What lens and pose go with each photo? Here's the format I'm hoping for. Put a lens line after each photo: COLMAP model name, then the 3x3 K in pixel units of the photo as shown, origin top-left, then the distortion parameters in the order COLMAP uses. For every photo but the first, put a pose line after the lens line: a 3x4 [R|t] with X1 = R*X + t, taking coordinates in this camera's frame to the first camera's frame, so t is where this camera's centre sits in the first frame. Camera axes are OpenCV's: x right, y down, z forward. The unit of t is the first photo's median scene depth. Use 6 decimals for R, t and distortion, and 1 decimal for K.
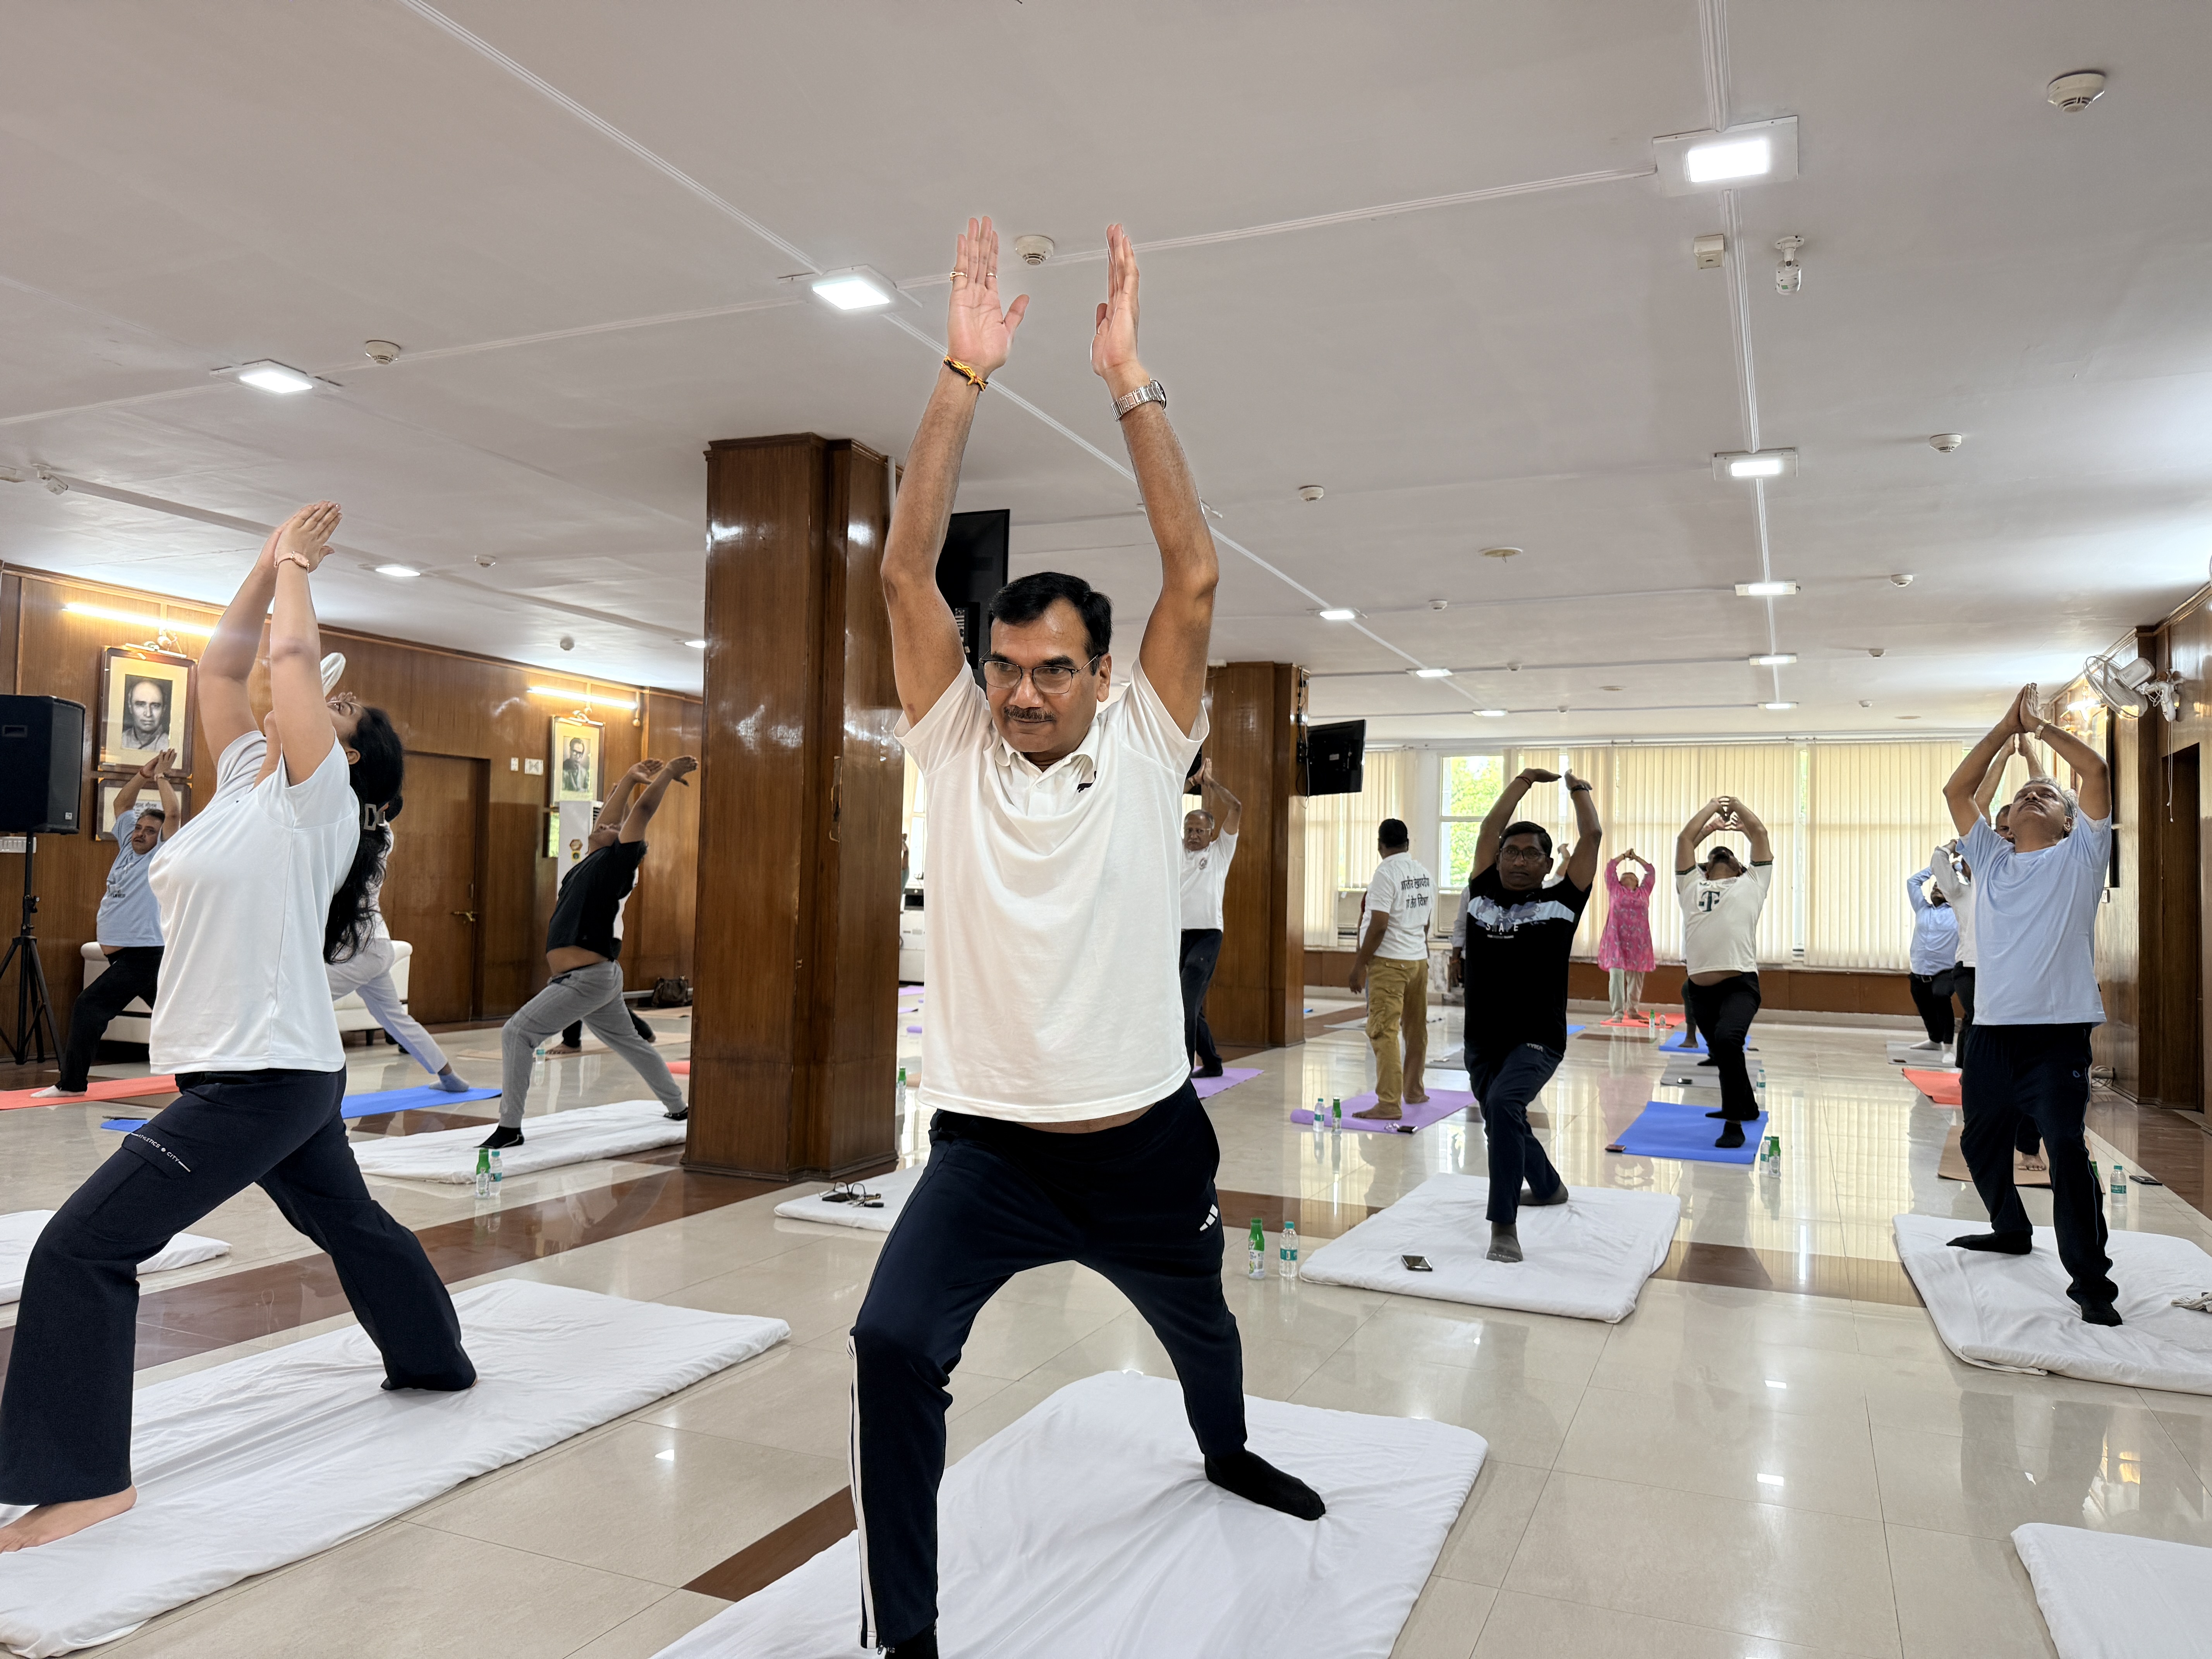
lens RADIAL K [[1575.4, 0, 1106.9], [0, 1575.4, 831.4], [0, 0, 1]] dist [0.038030, -0.053359]
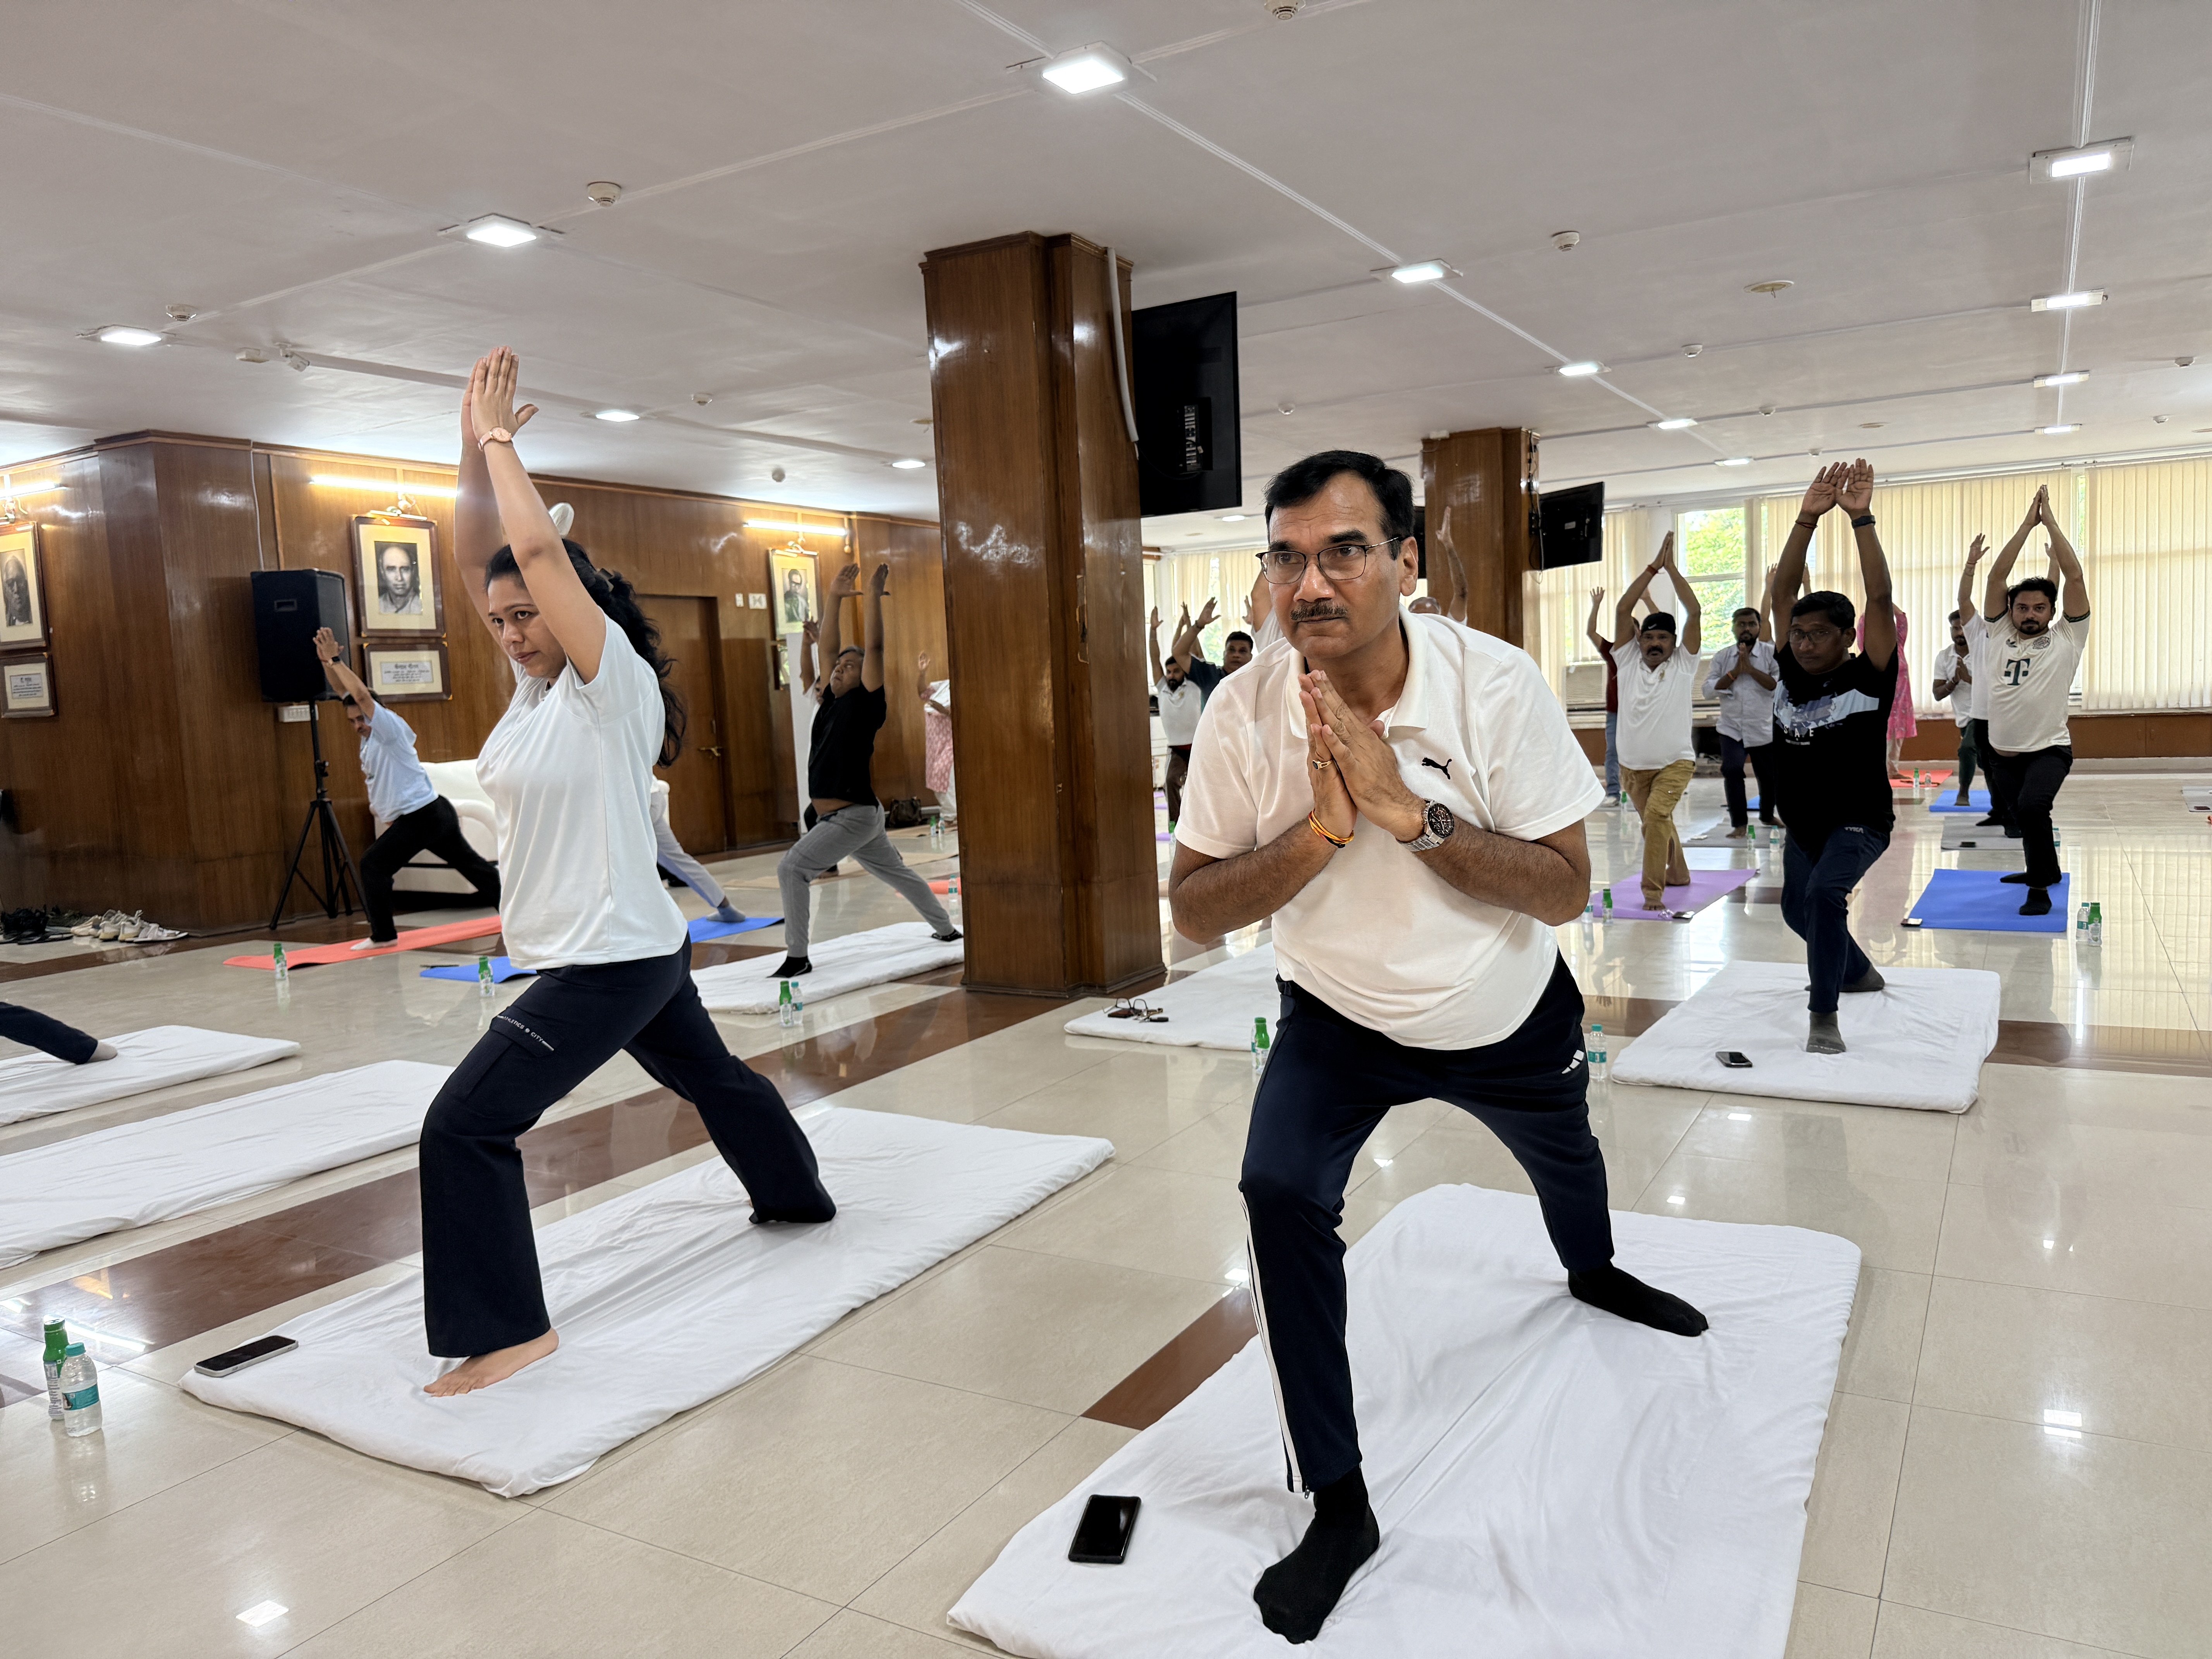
lens RADIAL K [[1575.4, 0, 1119.8], [0, 1575.4, 833.8], [0, 0, 1]] dist [0.038030, -0.053359]
pose [[0.991231, -0.057889, -0.118789, -0.026750], [0.073109, 0.989069, 0.128052, -0.007596], [0.110078, -0.135614, 0.984628, 0.010584]]
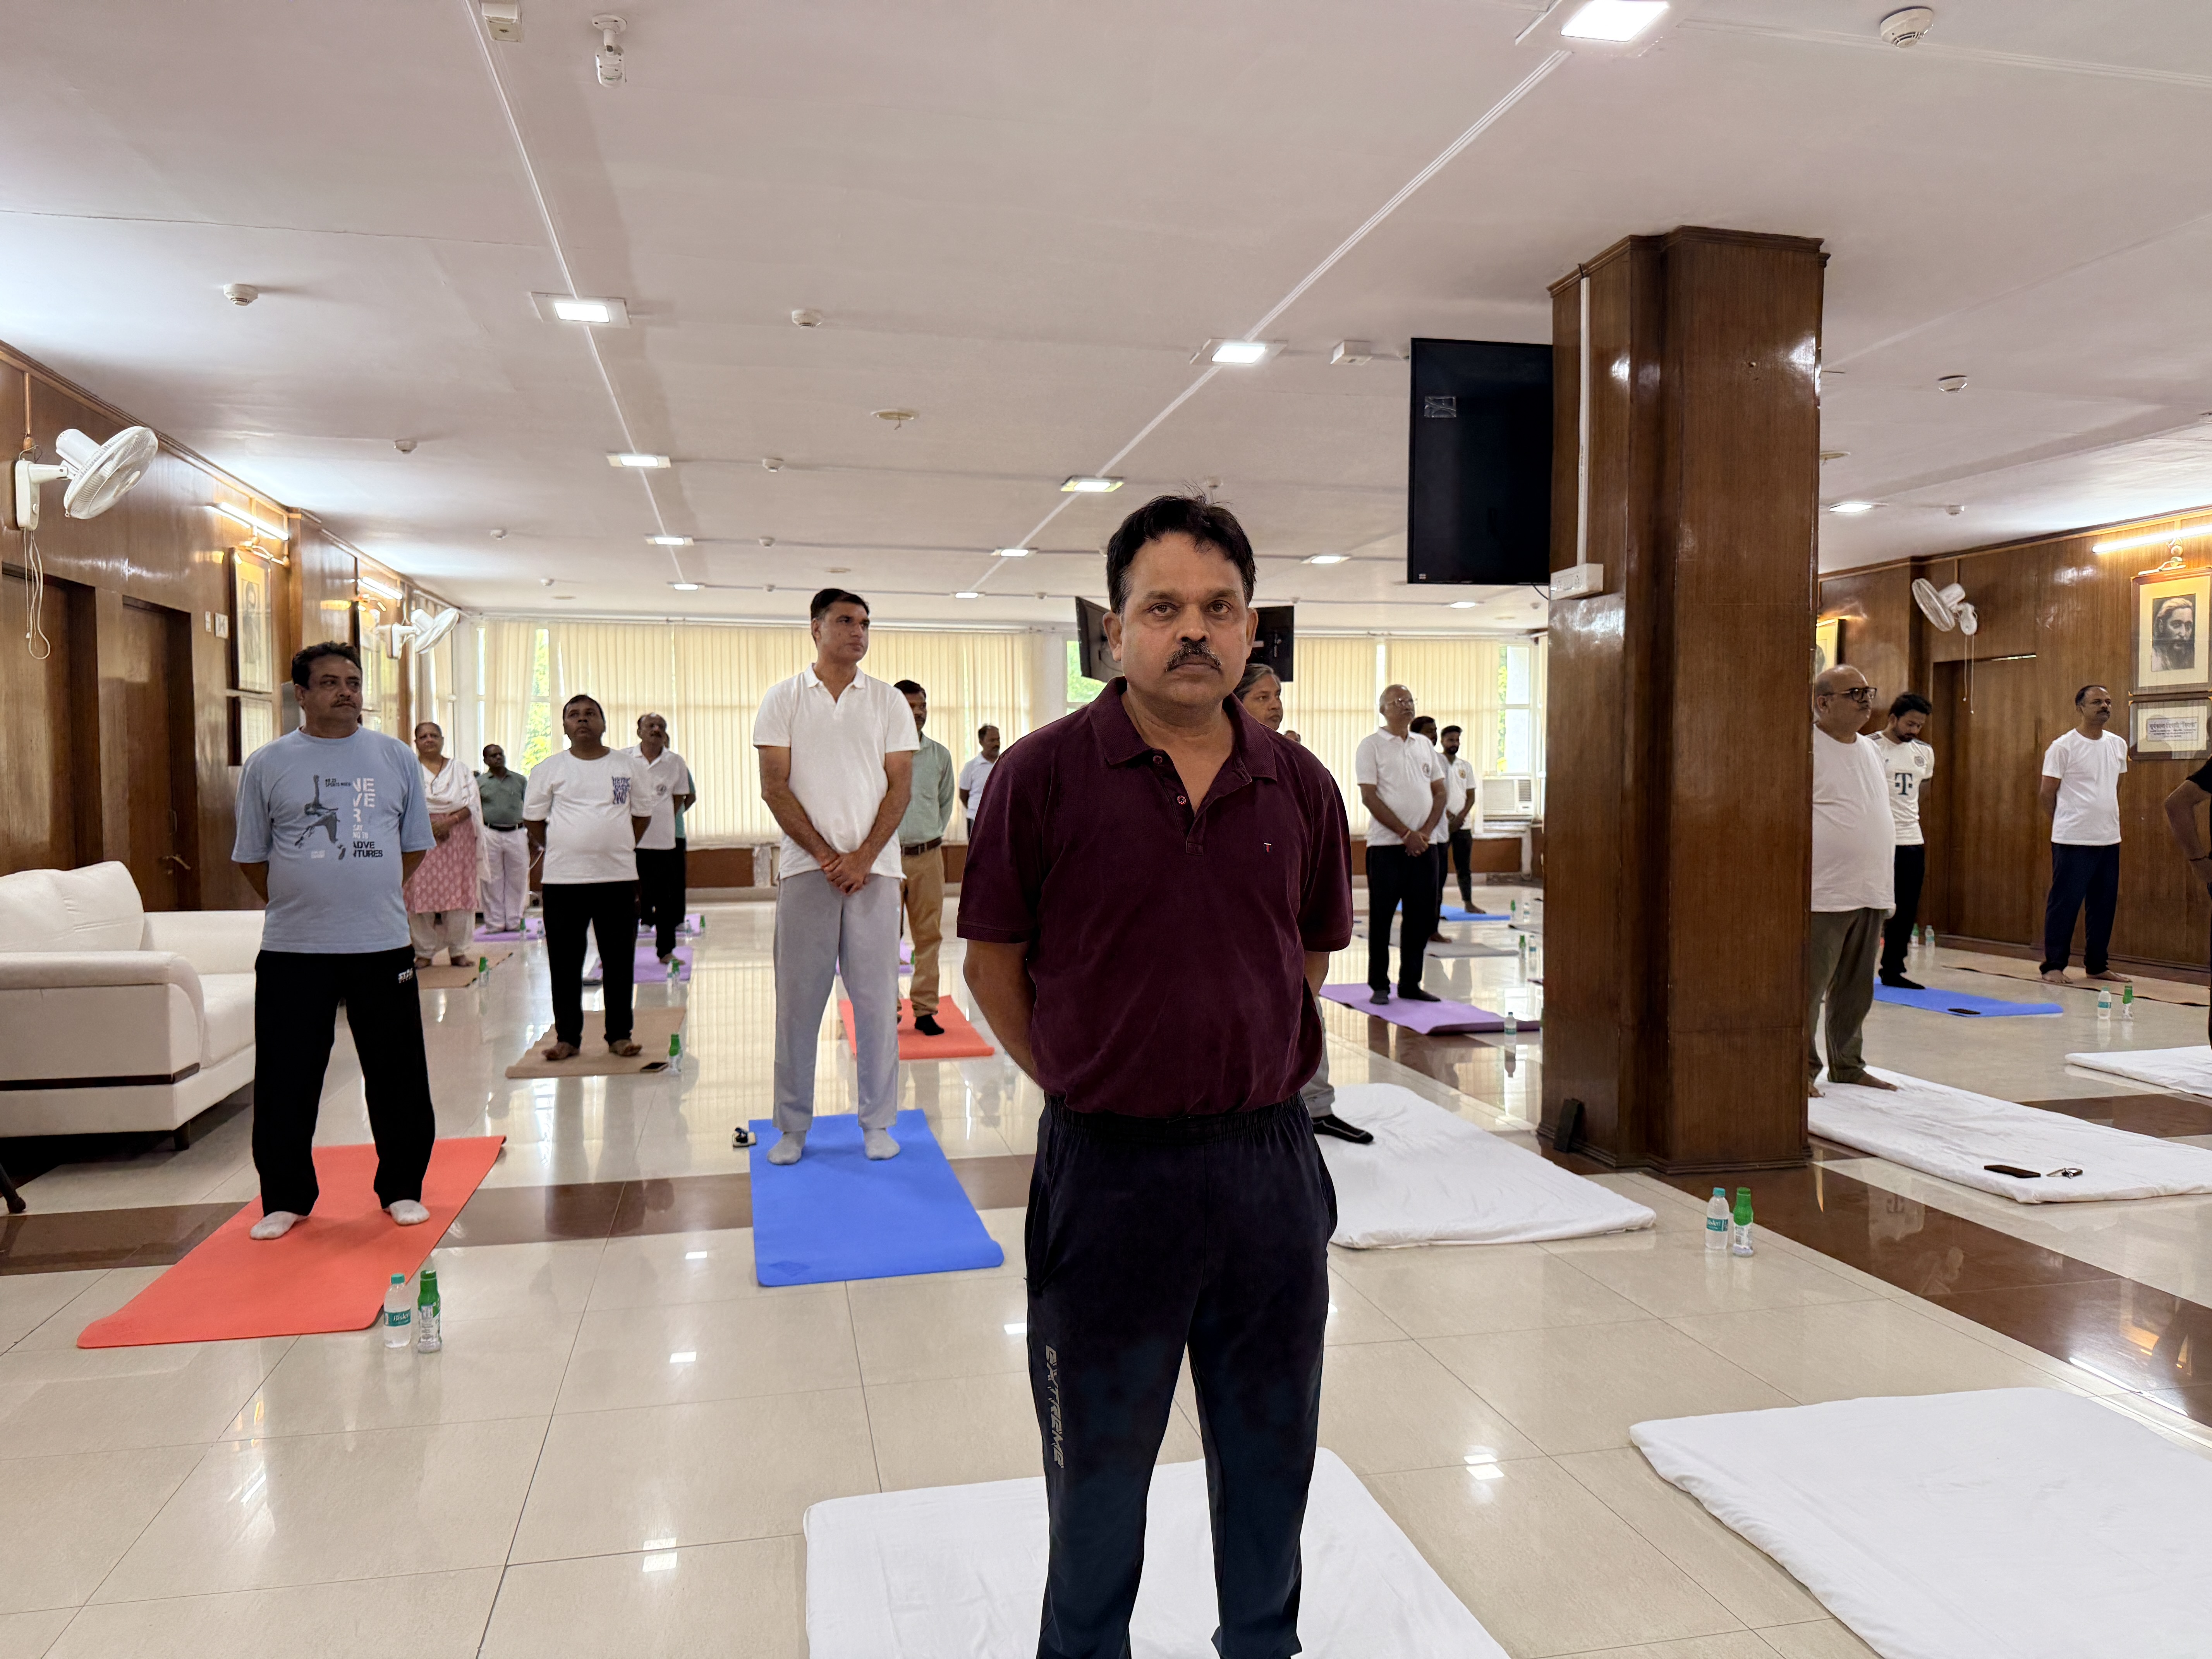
lens RADIAL K [[1575.4, 0, 1118.1], [0, 1575.4, 853.6], [0, 0, 1]] dist [0.038030, -0.053359]
pose [[0.801914, -0.054494, 0.594950, -0.632043], [-0.001259, 0.995675, 0.092895, -0.012471], [-0.597439, -0.075243, 0.798377, 0.363056]]
